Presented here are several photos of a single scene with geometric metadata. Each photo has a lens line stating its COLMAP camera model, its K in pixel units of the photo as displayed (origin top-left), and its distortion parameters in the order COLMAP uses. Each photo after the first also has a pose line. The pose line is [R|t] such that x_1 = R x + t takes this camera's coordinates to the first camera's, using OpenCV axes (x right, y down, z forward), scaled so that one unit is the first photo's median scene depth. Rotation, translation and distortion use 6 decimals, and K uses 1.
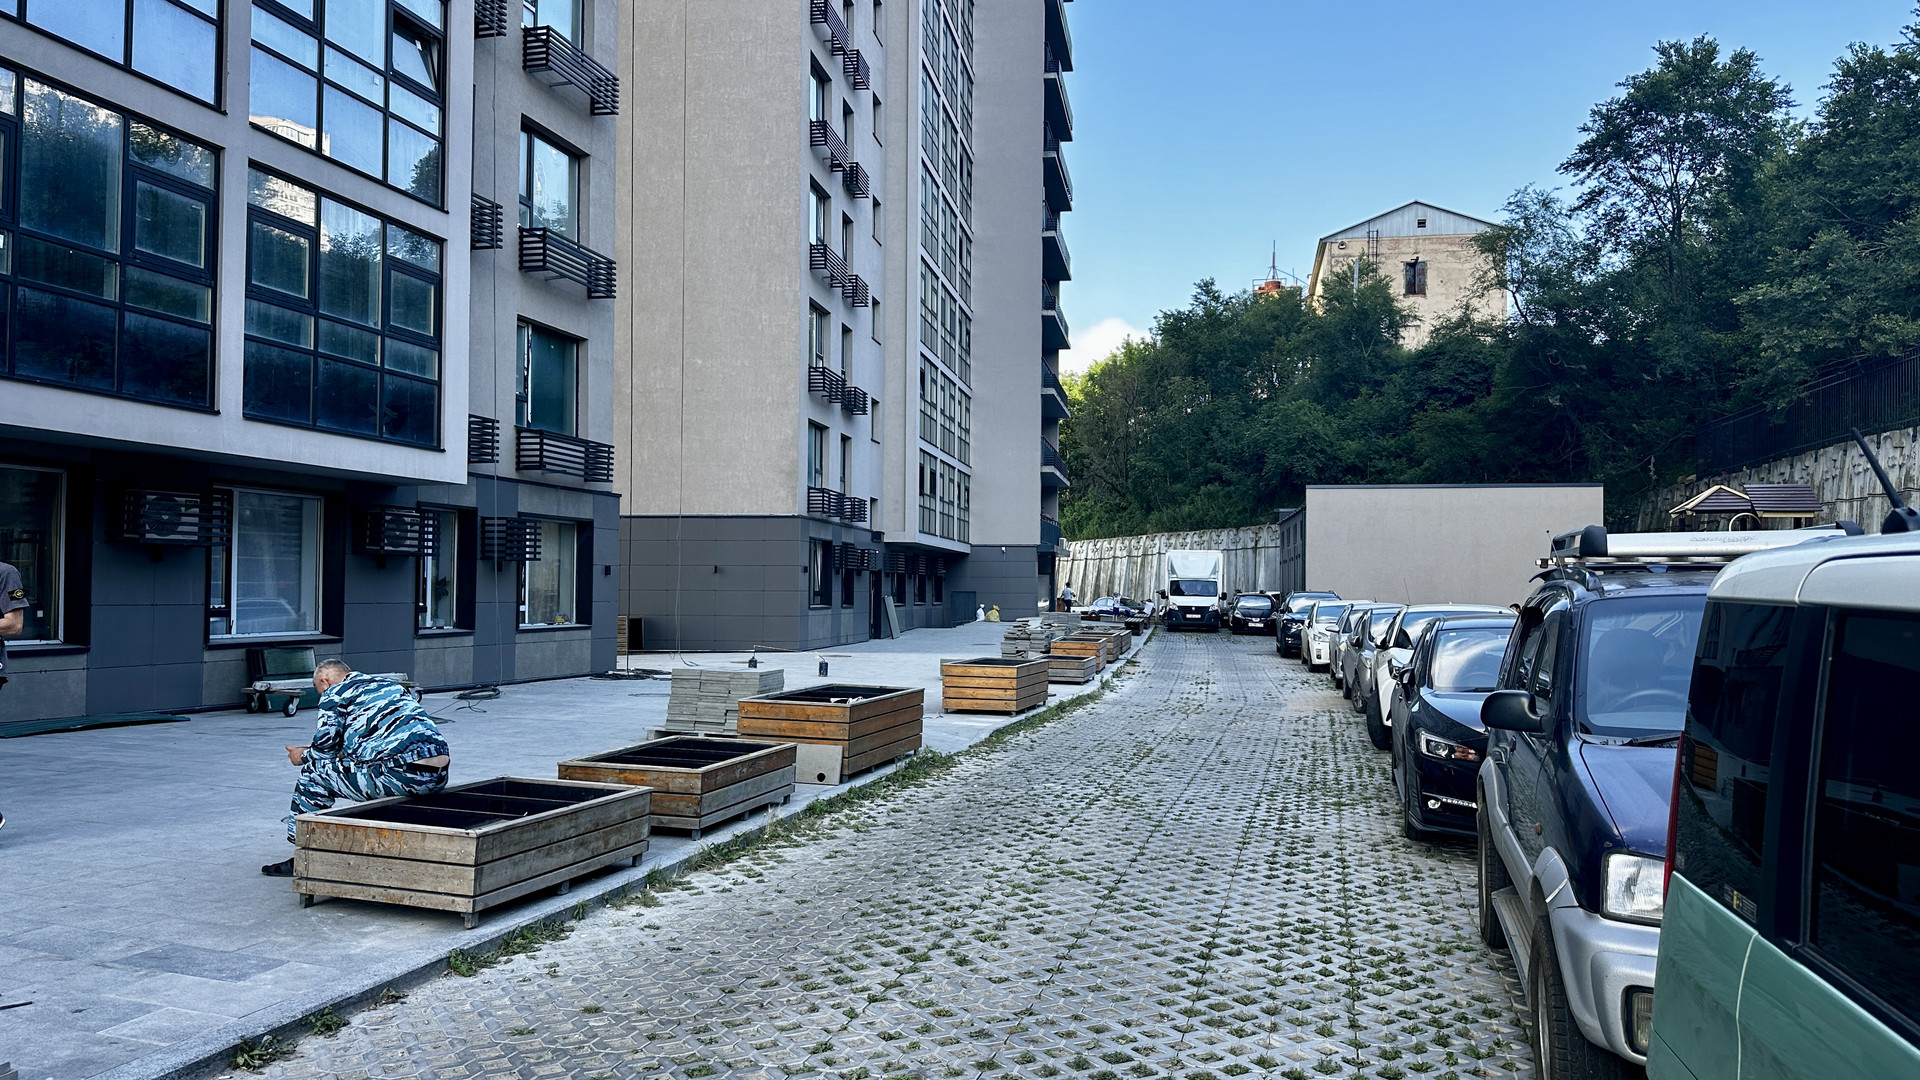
lens RADIAL K [[1345.5, 0, 971.1], [0, 1345.5, 562.5], [0, 0, 1]] dist [0.057232, -0.071046]
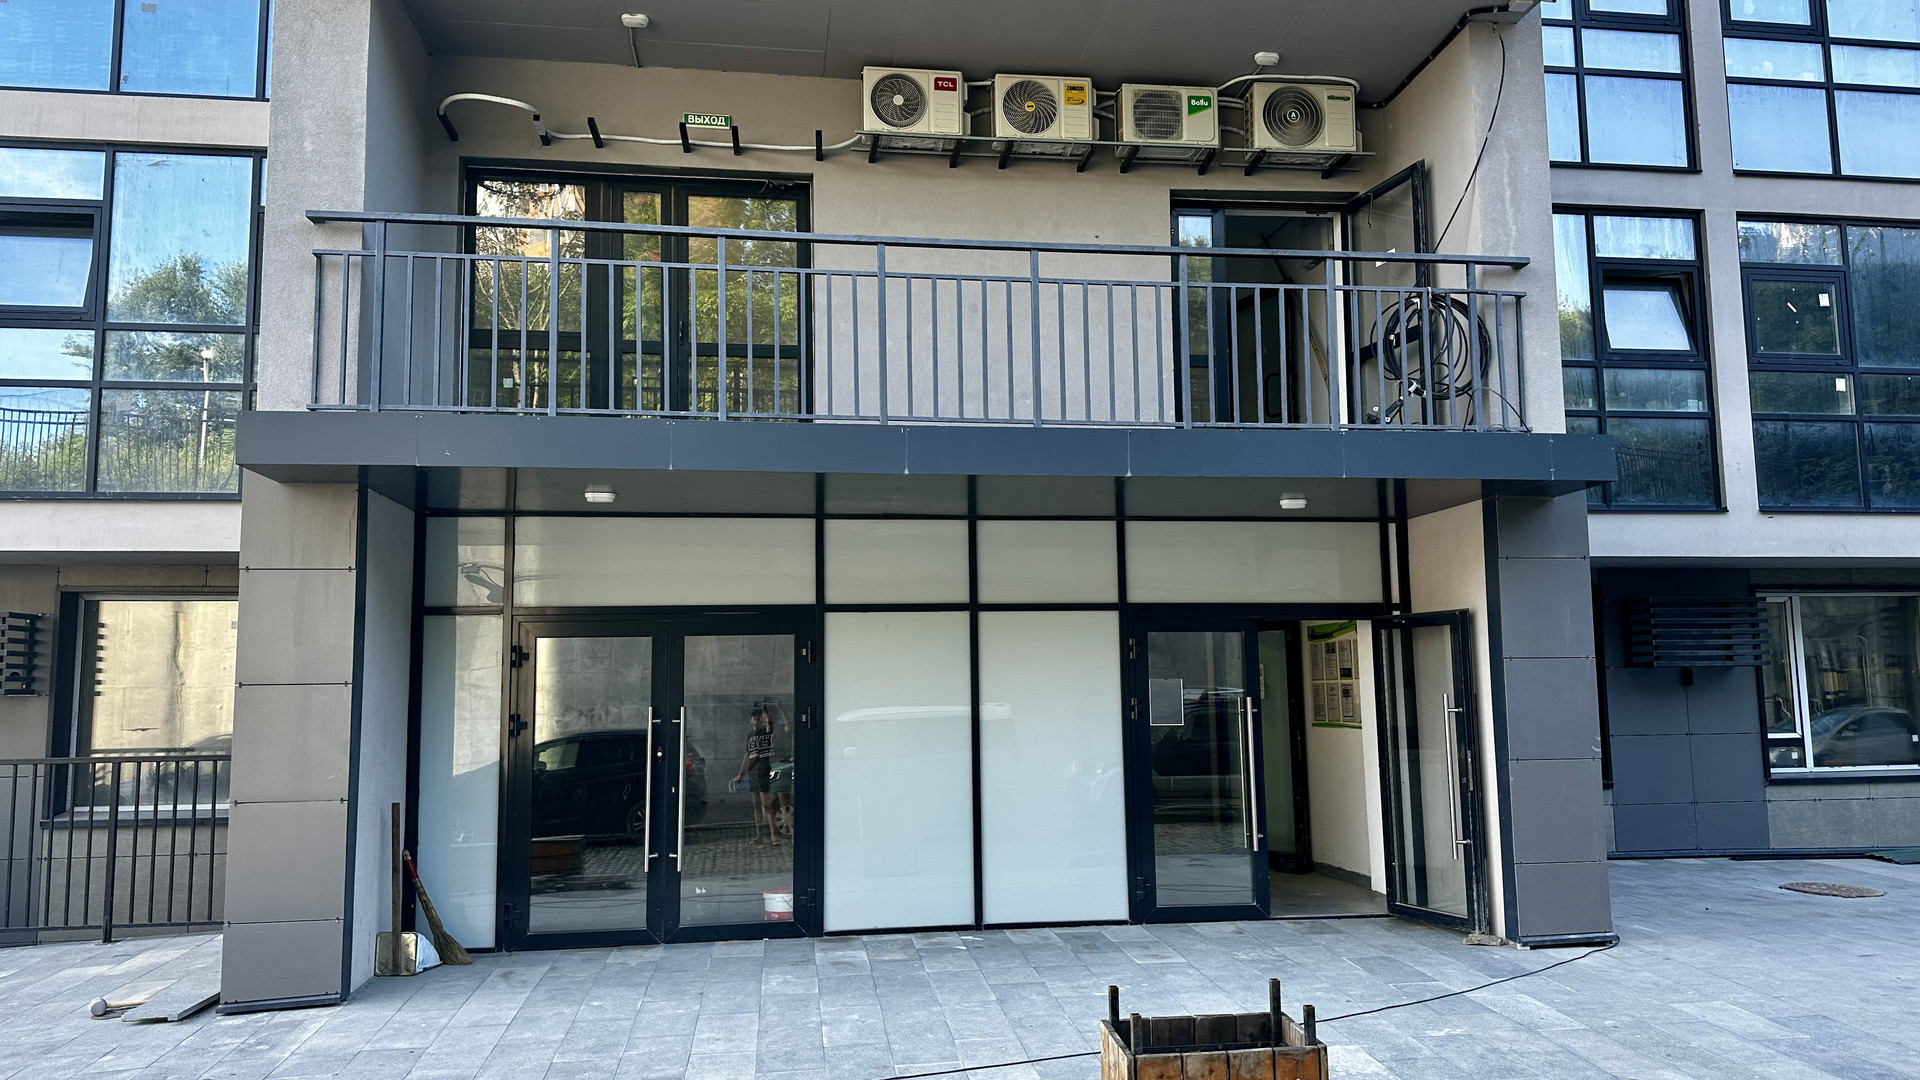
lens RADIAL K [[1345.5, 0, 971.1], [0, 1345.5, 562.5], [0, 0, 1]] dist [0.057232, -0.071046]
pose [[0.358622, -0.118778, -0.925895, 0.062777], [0.030328, 0.992831, -0.115618, 0.006827], [0.932990, 0.013382, 0.359653, 0.245849]]
